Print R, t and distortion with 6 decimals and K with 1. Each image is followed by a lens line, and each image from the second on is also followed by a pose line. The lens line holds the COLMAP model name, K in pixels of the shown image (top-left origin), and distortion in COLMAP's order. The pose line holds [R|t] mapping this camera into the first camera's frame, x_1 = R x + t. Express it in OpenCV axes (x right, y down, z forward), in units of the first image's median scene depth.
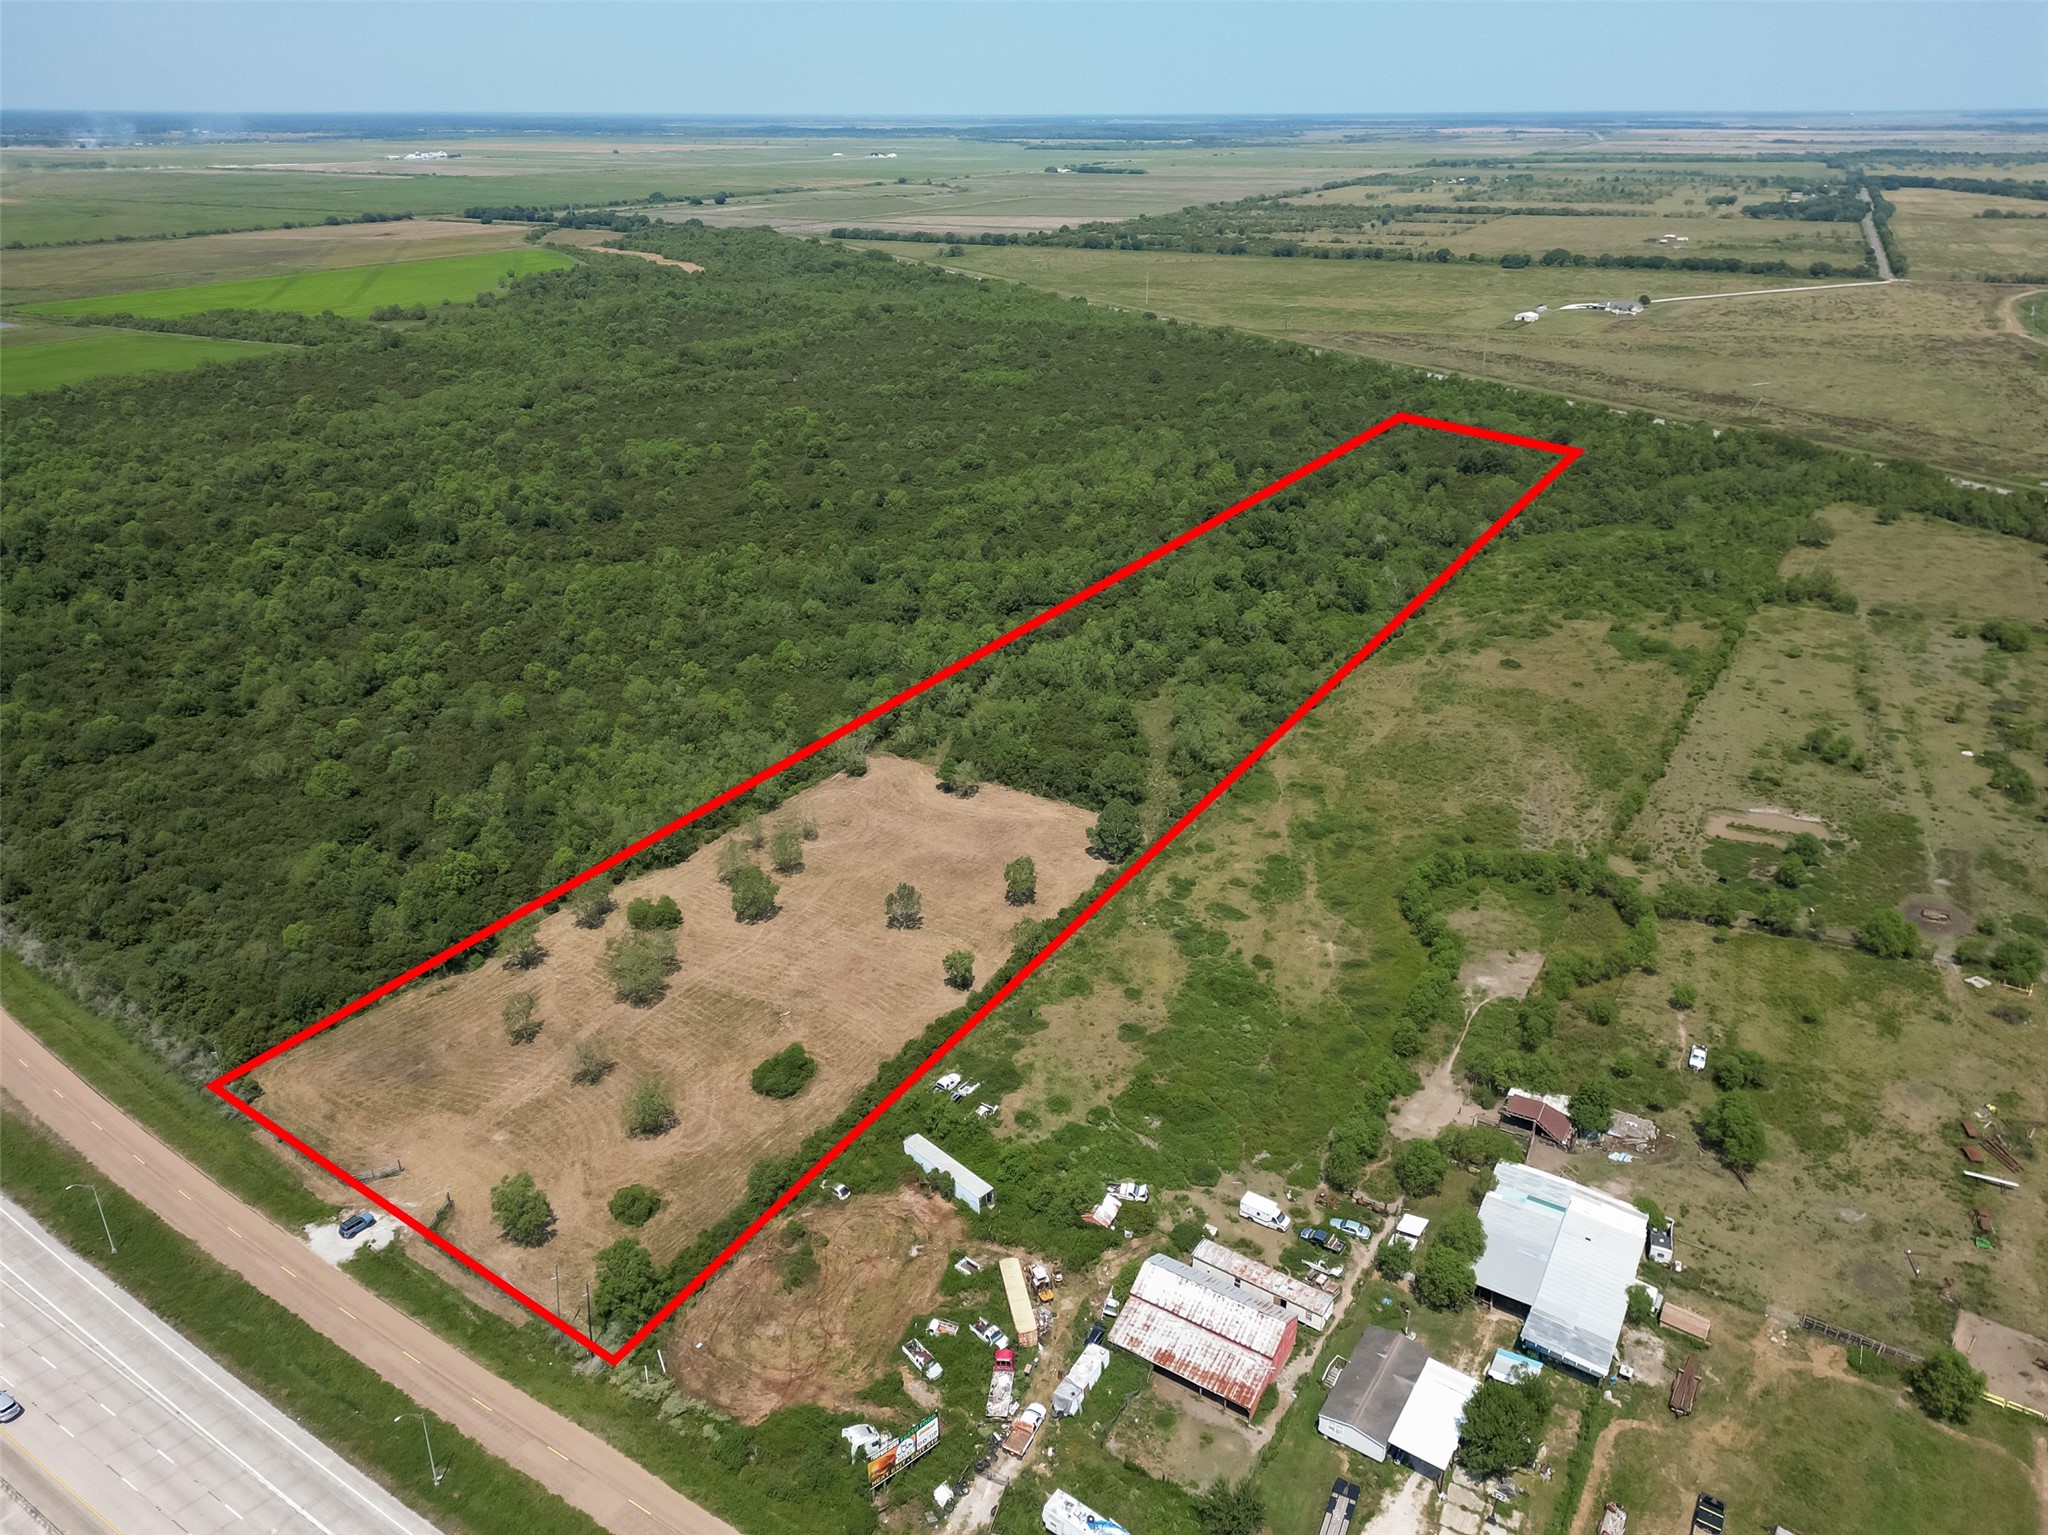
lens RADIAL K [[1419.3, 0, 1030.7], [0, 1419.3, 763.0], [0, 0, 1]] dist [0.058111, -0.044398]
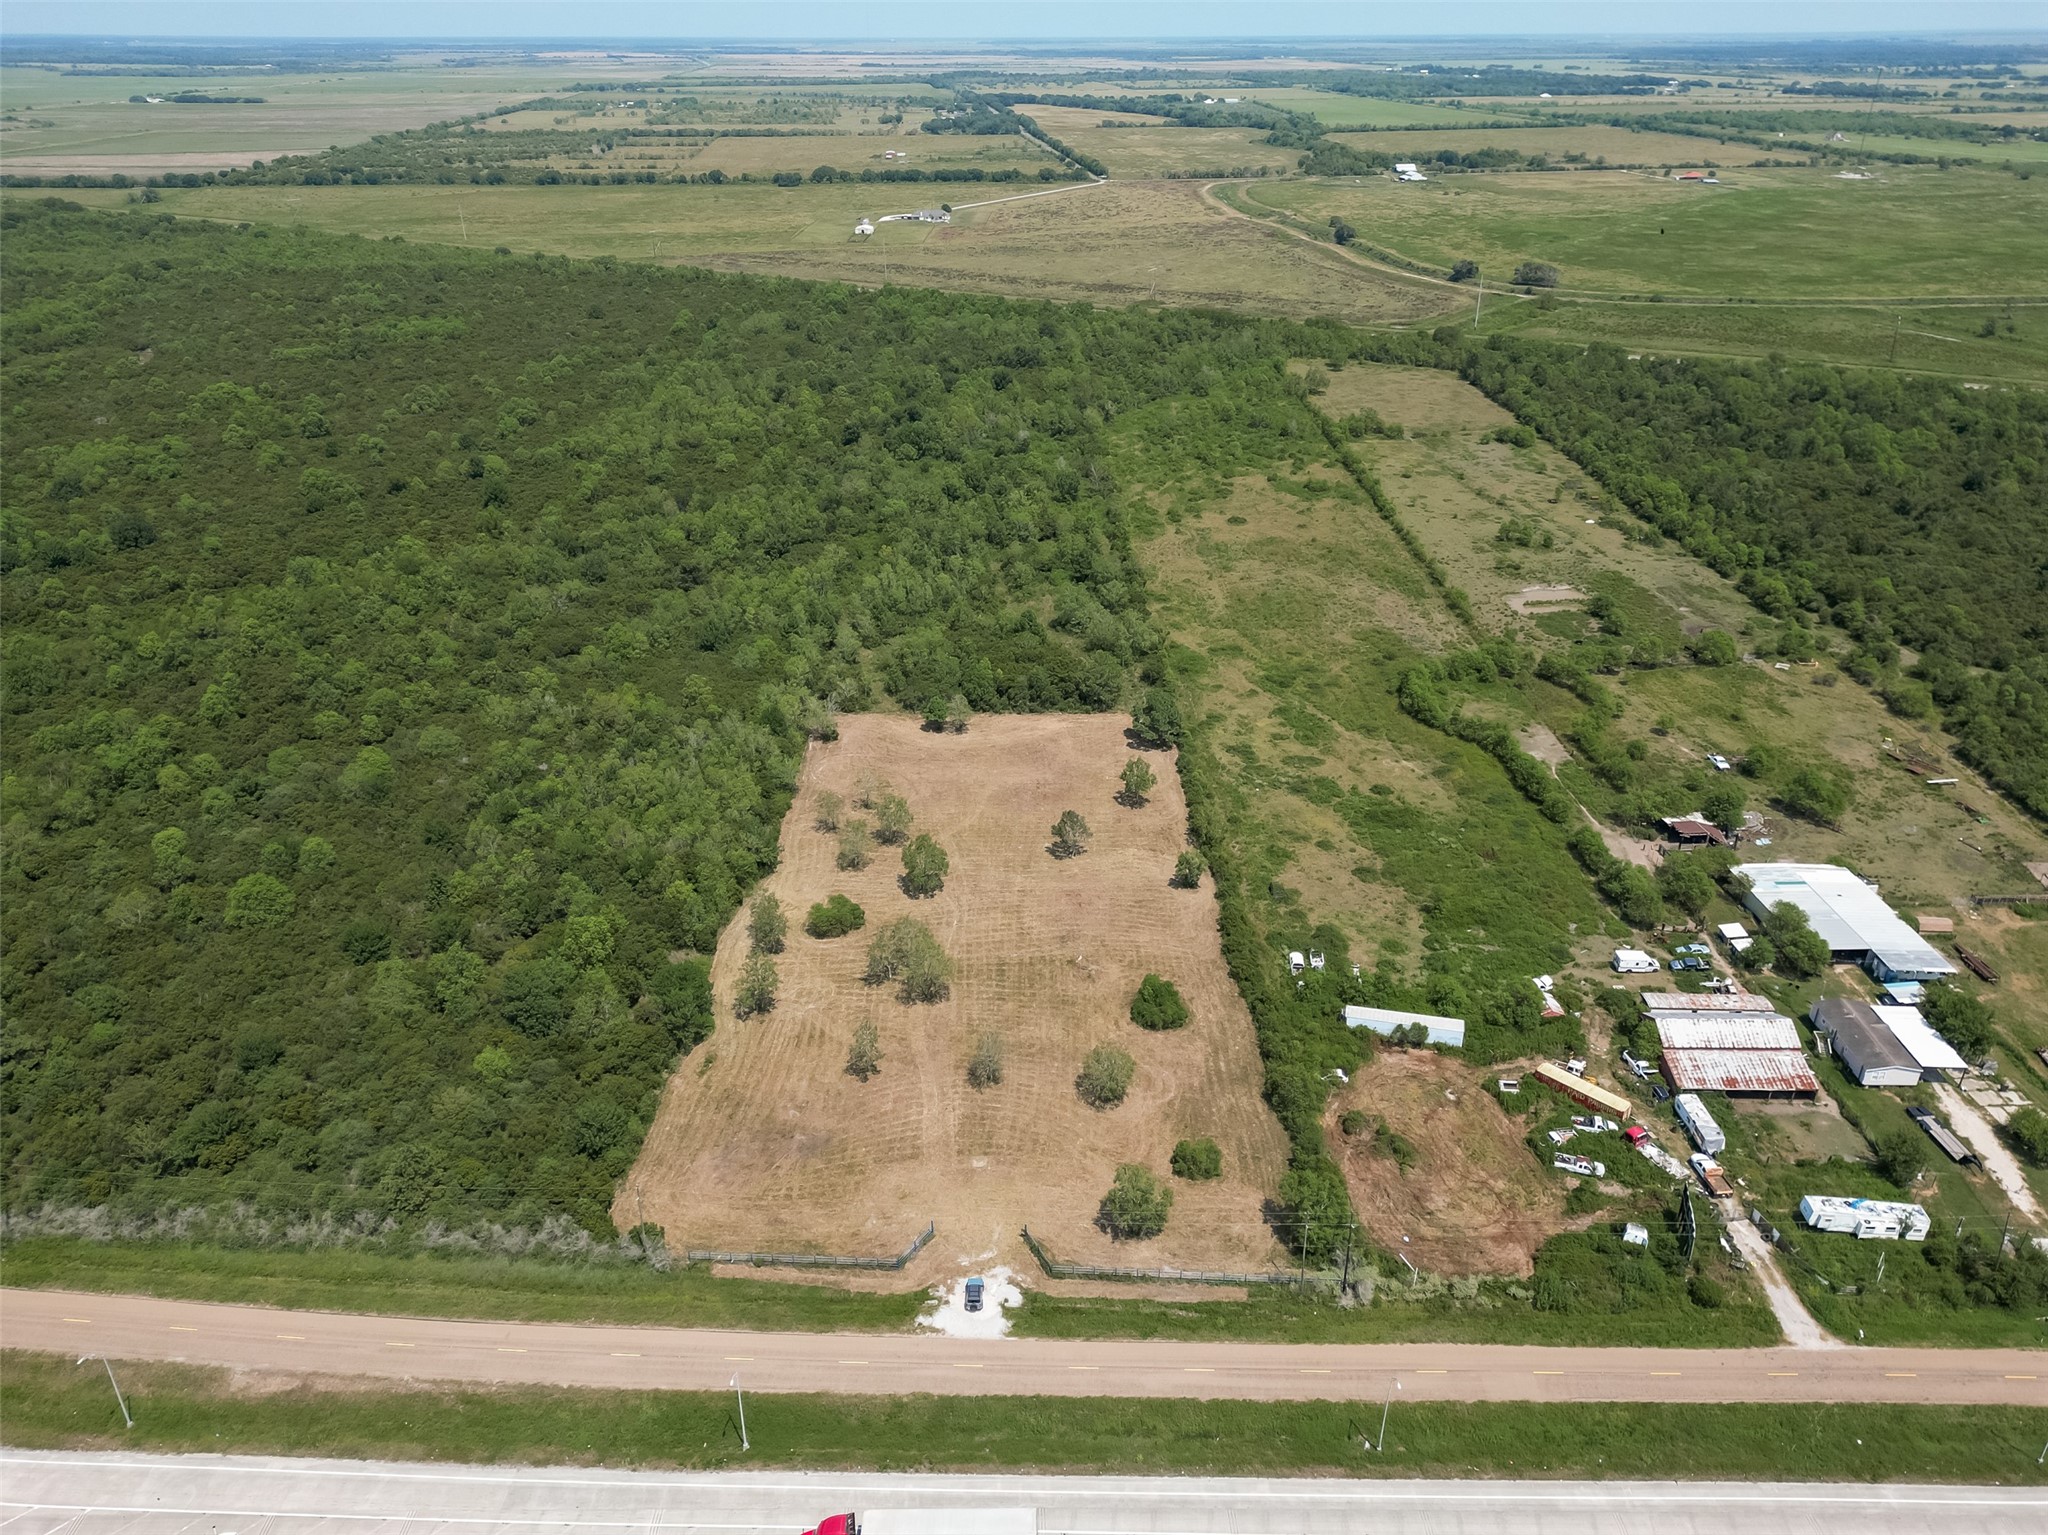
lens RADIAL K [[1419.3, 0, 1017.8], [0, 1419.3, 758.5], [0, 0, 1]] dist [0.058111, -0.044398]
pose [[0.847130, -0.243228, 0.472451, -0.371869], [0.224434, 0.969671, 0.096786, -0.033570], [-0.481664, 0.024044, 0.876026, 0.107719]]
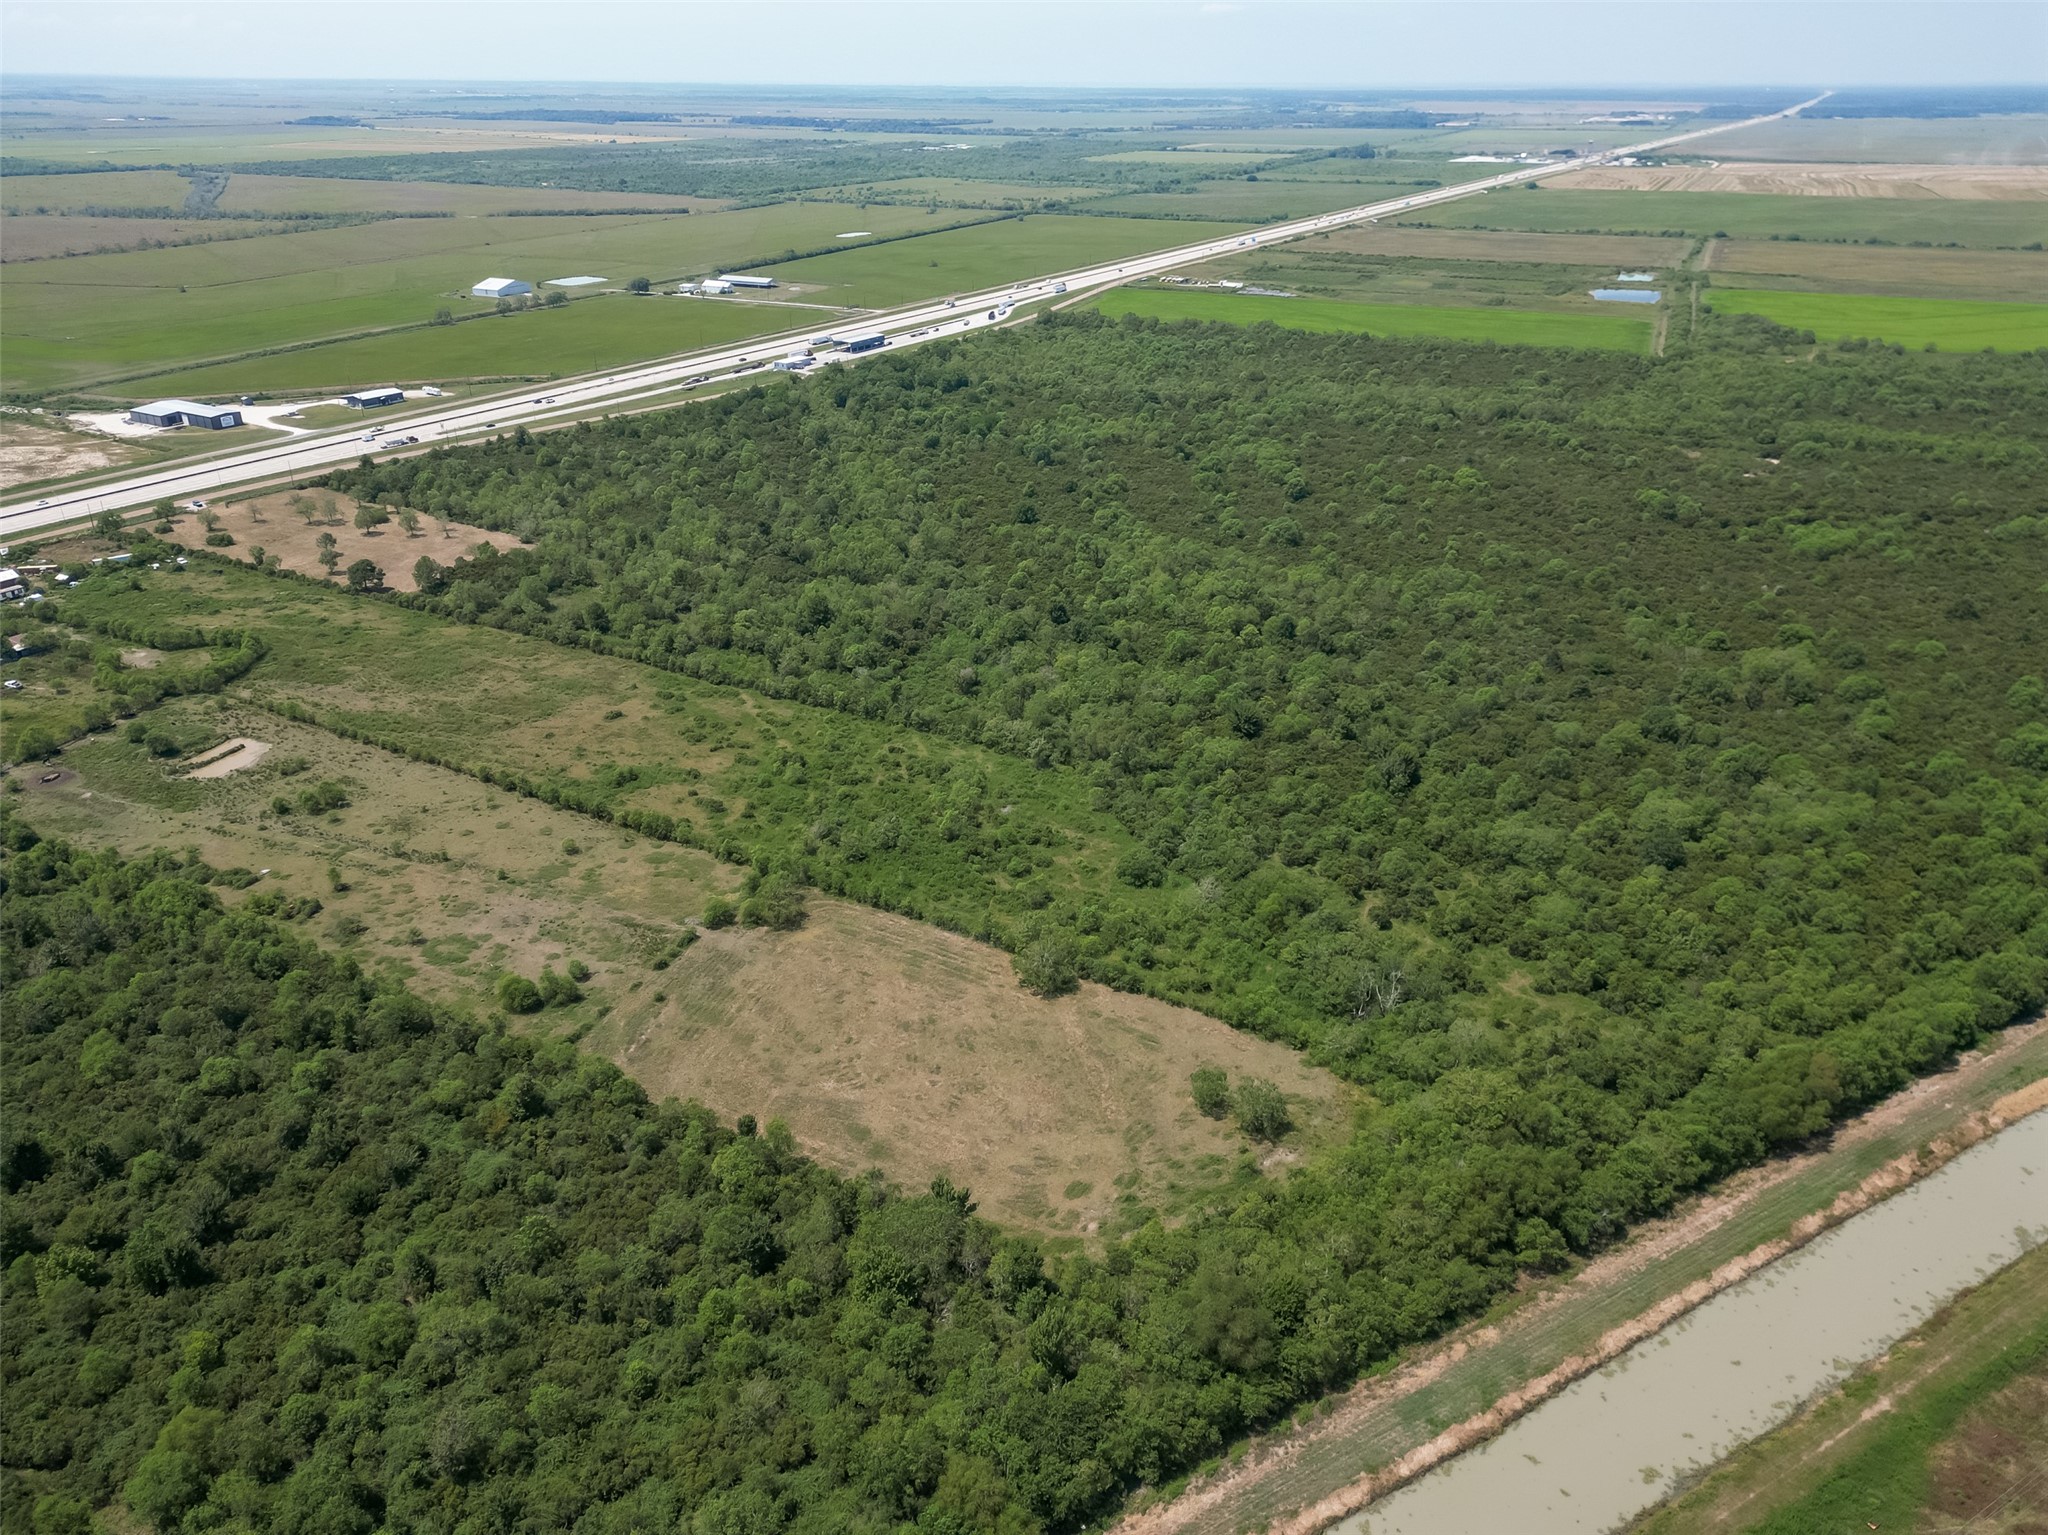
lens RADIAL K [[1419.3, 0, 1013.1], [0, 1419.3, 781.1], [0, 0, 1]] dist [0.058111, -0.044398]
pose [[0.028006, 0.429148, -0.902800, 1.273420], [-0.404686, 0.830699, 0.382321, -0.532172], [0.914027, 0.354643, 0.196935, 1.051777]]
